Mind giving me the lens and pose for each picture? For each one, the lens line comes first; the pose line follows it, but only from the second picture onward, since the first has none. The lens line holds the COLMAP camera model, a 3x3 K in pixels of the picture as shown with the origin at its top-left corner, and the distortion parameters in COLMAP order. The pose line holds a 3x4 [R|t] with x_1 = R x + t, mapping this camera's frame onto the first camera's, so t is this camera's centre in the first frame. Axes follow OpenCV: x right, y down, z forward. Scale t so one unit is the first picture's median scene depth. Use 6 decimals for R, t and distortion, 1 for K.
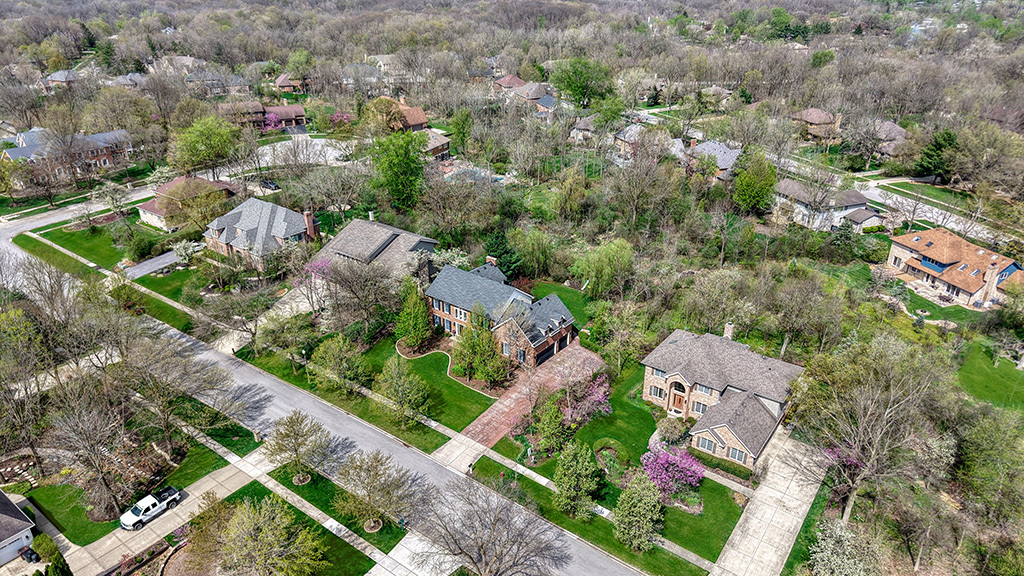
lens RADIAL K [[700.1, 0, 512.0], [0, 700.1, 288.0], [0, 0, 1]] dist [0.058634, -0.120482]
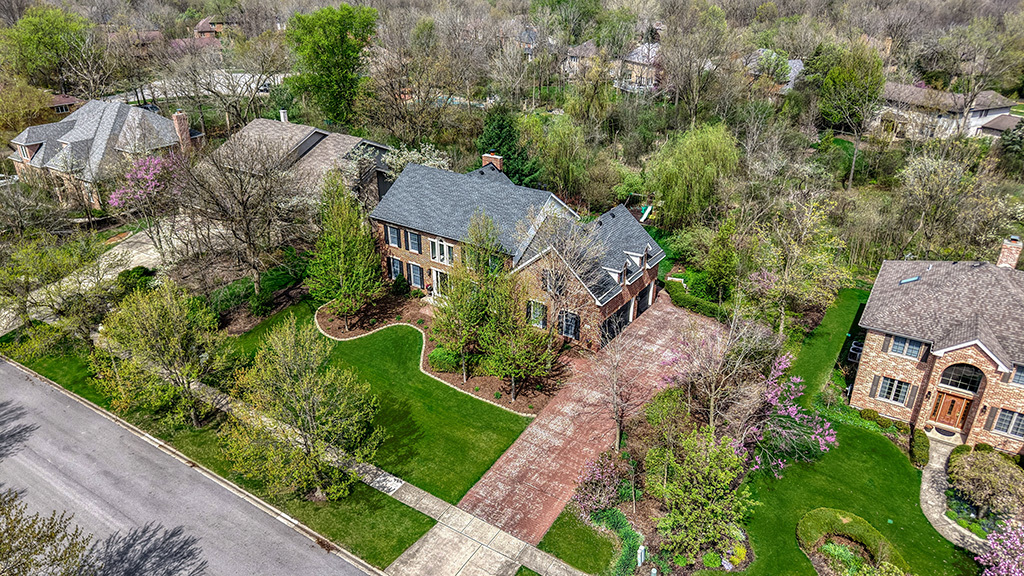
lens RADIAL K [[700.1, 0, 512.0], [0, 700.1, 288.0], [0, 0, 1]] dist [0.058634, -0.120482]
pose [[0.998132, -0.027803, 0.054407, -0.052889], [0.027863, 0.999612, -0.000337, 0.068905], [-0.054377, 0.001853, 0.998519, 0.508581]]
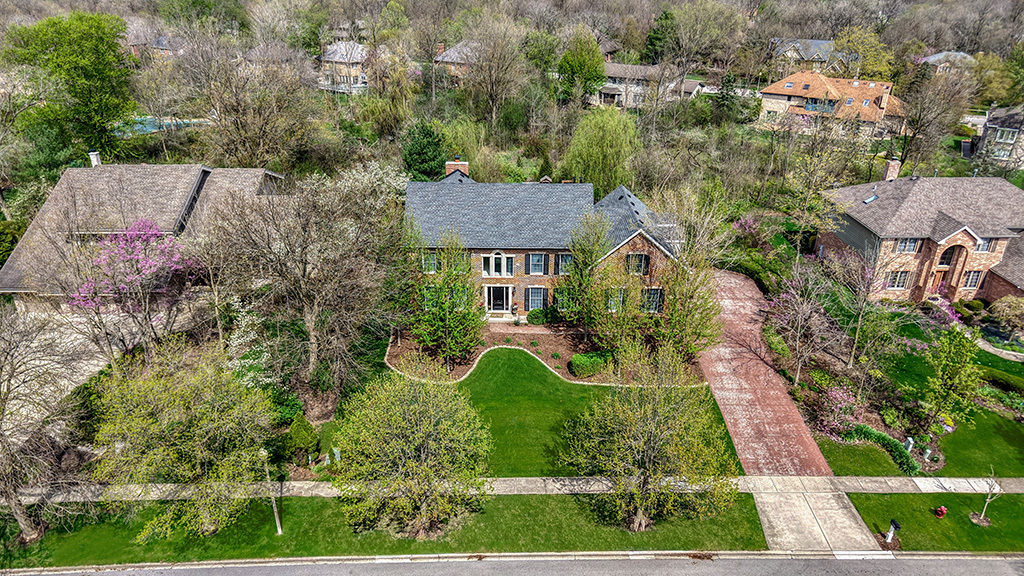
lens RADIAL K [[700.1, 0, 512.0], [0, 700.1, 288.0], [0, 0, 1]] dist [0.058634, -0.120482]
pose [[0.784151, -0.262665, 0.562240, -0.357831], [0.260969, 0.961575, 0.085253, 0.015100], [-0.563030, 0.079876, 0.822568, 0.620685]]
